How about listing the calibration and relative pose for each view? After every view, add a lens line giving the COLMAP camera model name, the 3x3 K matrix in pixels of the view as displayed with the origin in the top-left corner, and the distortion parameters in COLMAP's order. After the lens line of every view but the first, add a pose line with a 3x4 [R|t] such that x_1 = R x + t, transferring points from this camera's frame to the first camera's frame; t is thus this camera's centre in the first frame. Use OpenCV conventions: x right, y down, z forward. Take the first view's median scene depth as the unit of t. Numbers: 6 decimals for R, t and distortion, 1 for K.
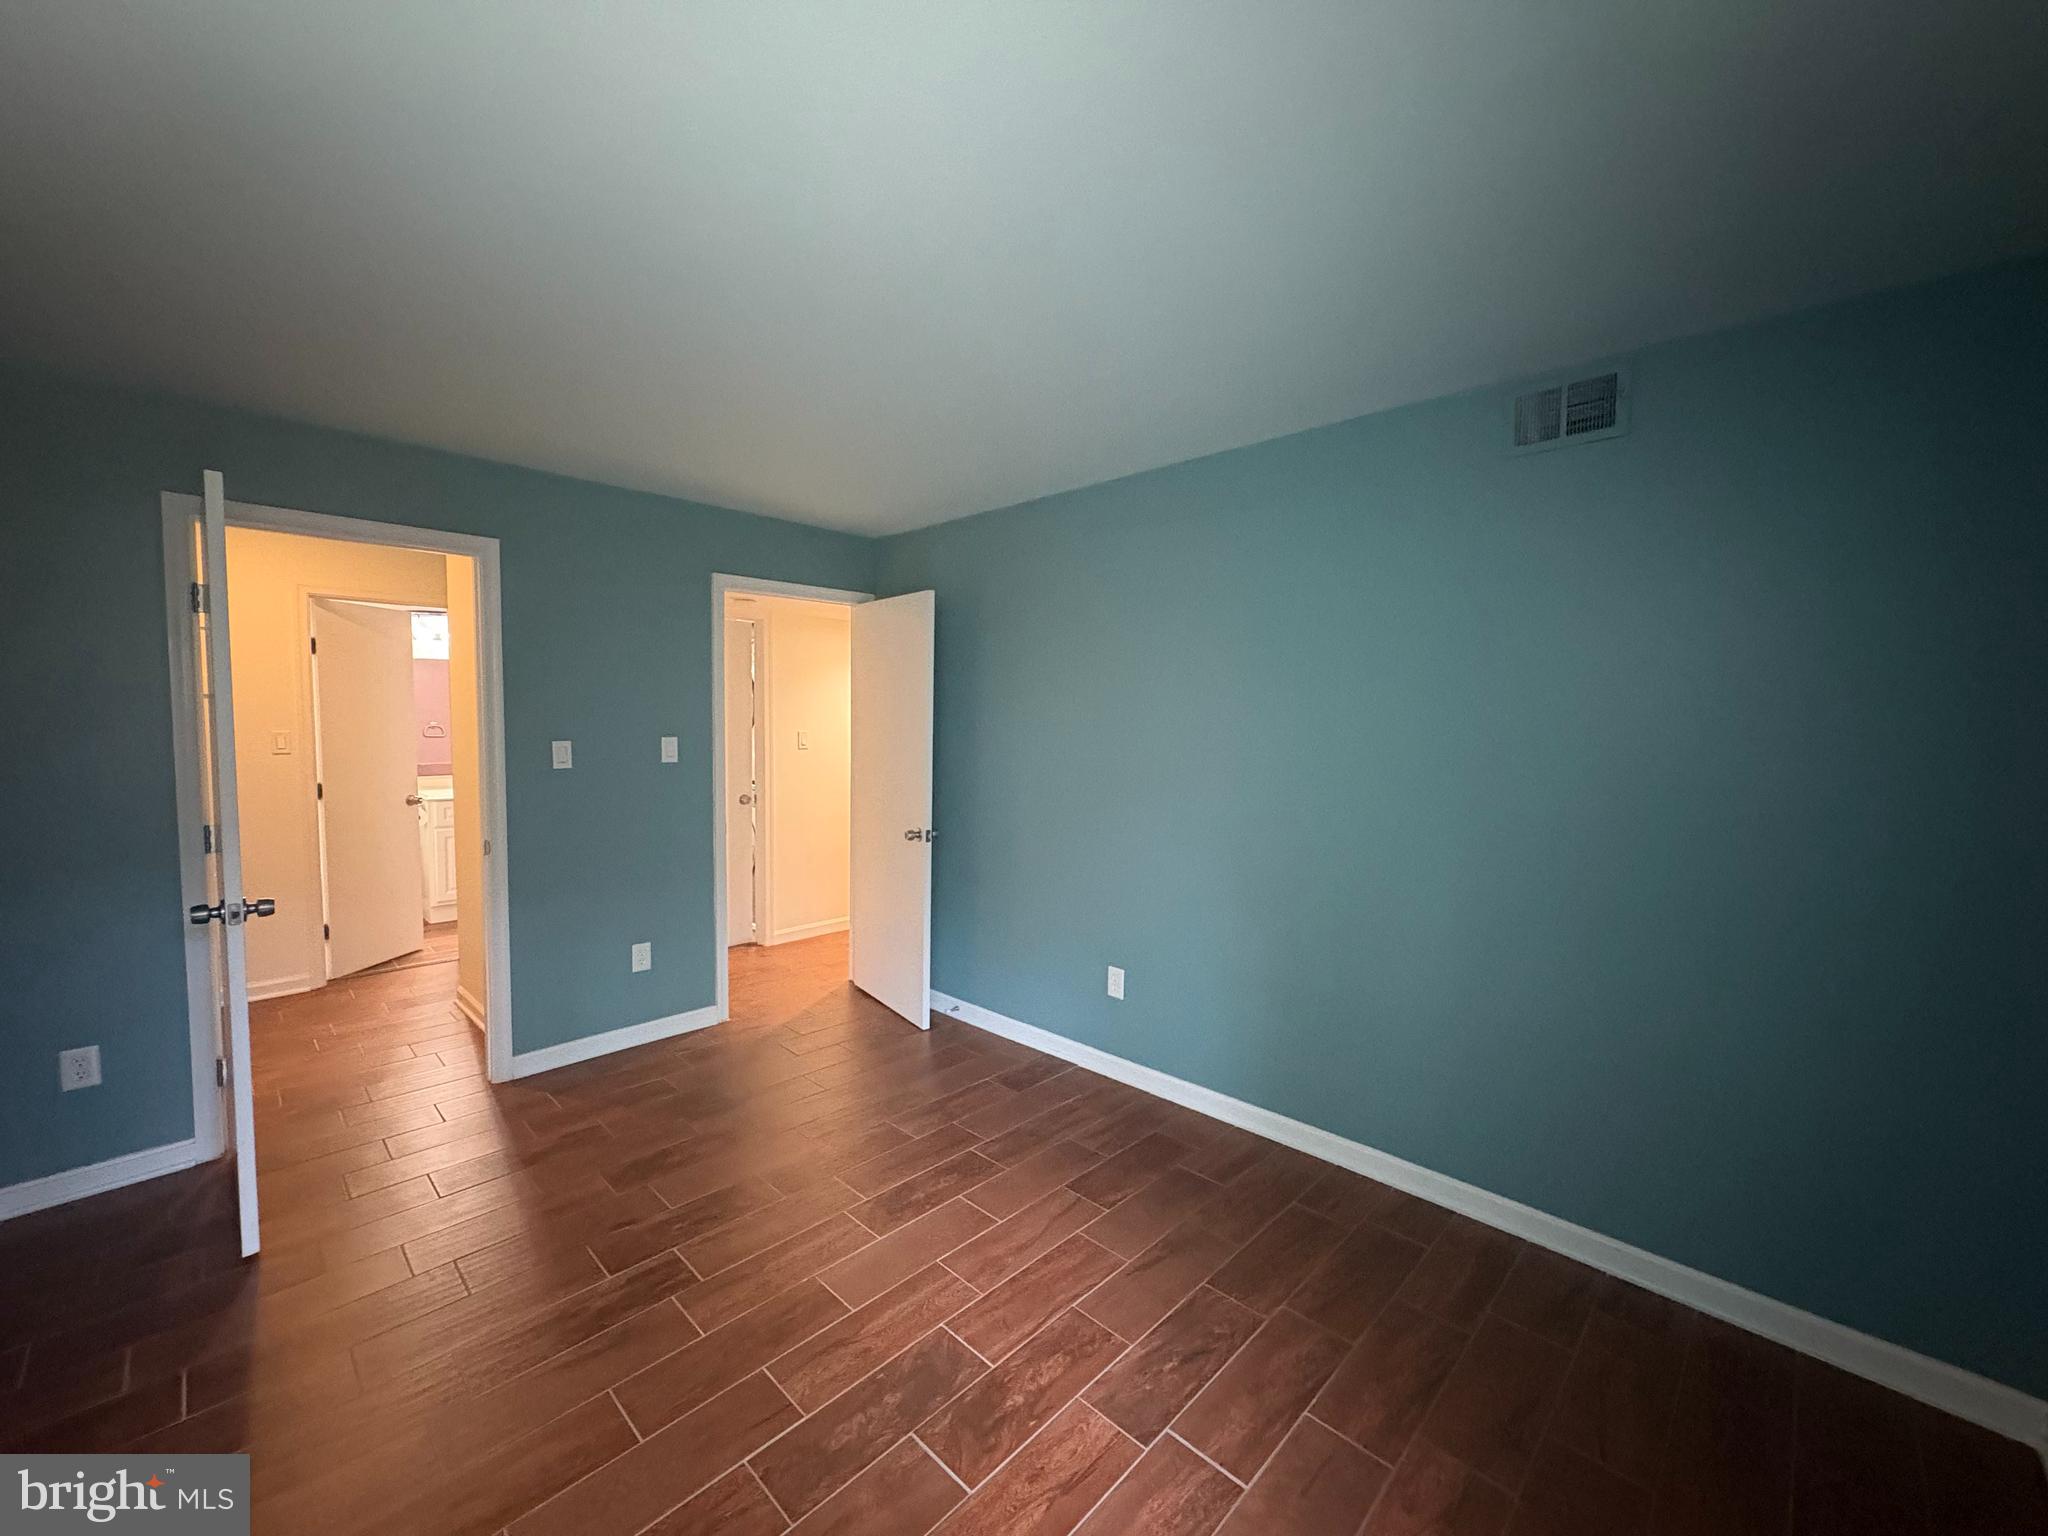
lens RADIAL K [[811.4, 0, 1018.4], [0, 811.4, 771.8], [0, 0, 1]] dist [-0.003201, 0.002870]
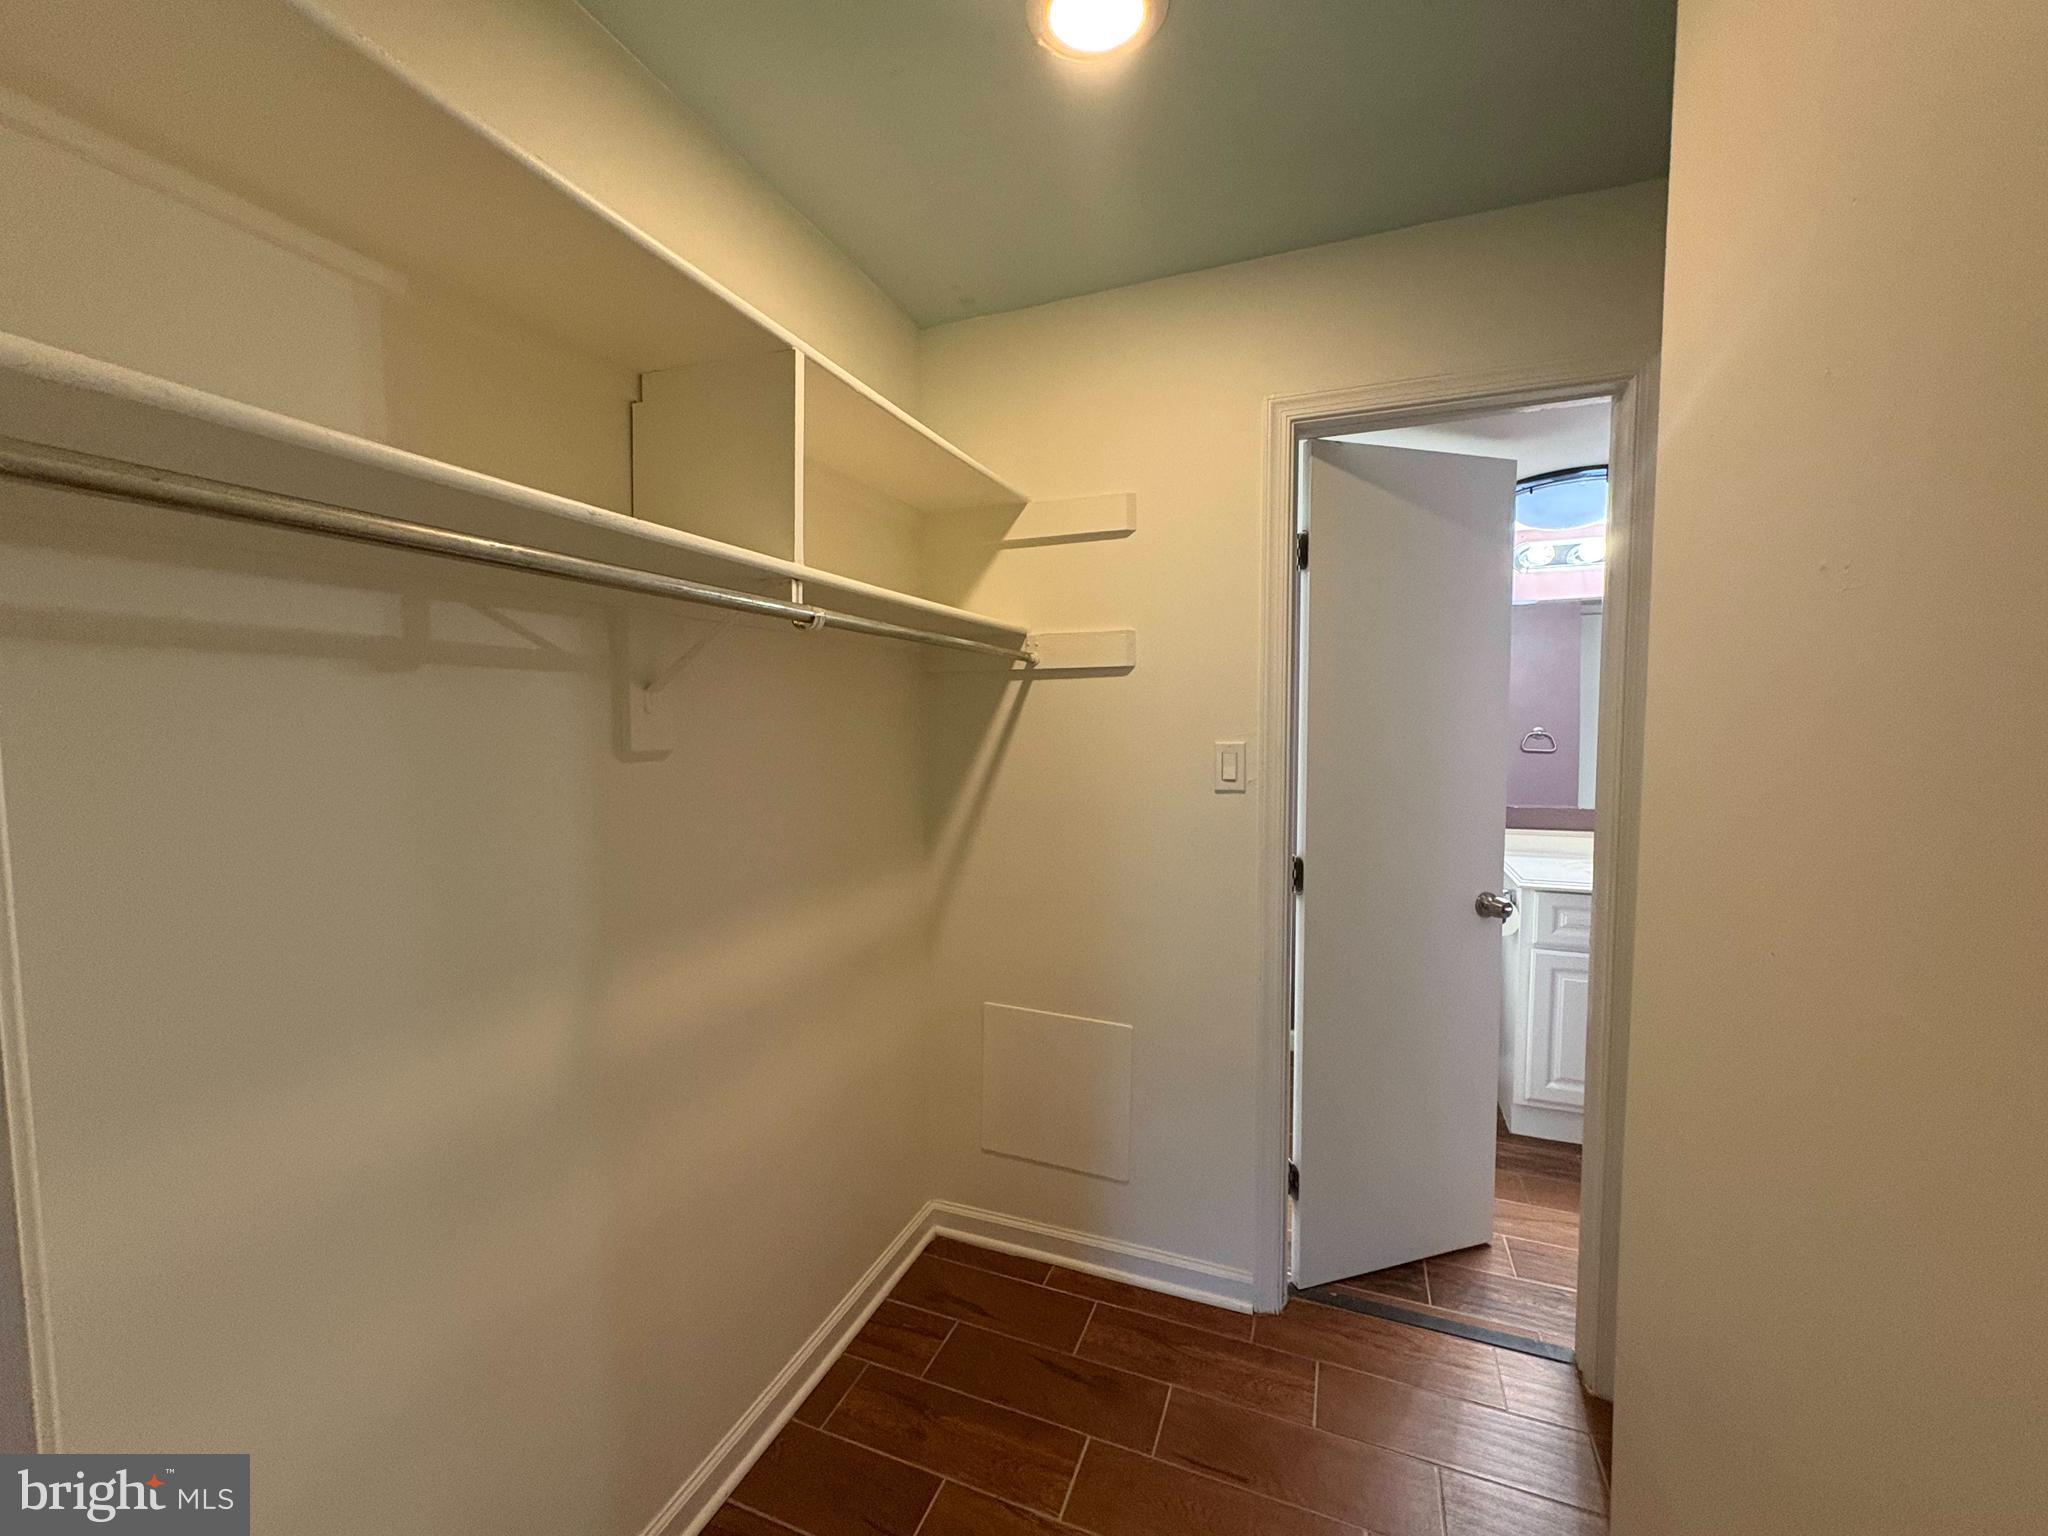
lens RADIAL K [[811.4, 0, 1018.4], [0, 811.4, 771.8], [0, 0, 1]] dist [-0.003201, 0.002870]
pose [[0.371468, 0.036651, -0.927722, -0.446404], [-0.050636, 0.998533, 0.019173, -0.030520], [0.927064, 0.039854, 0.372779, 0.609706]]
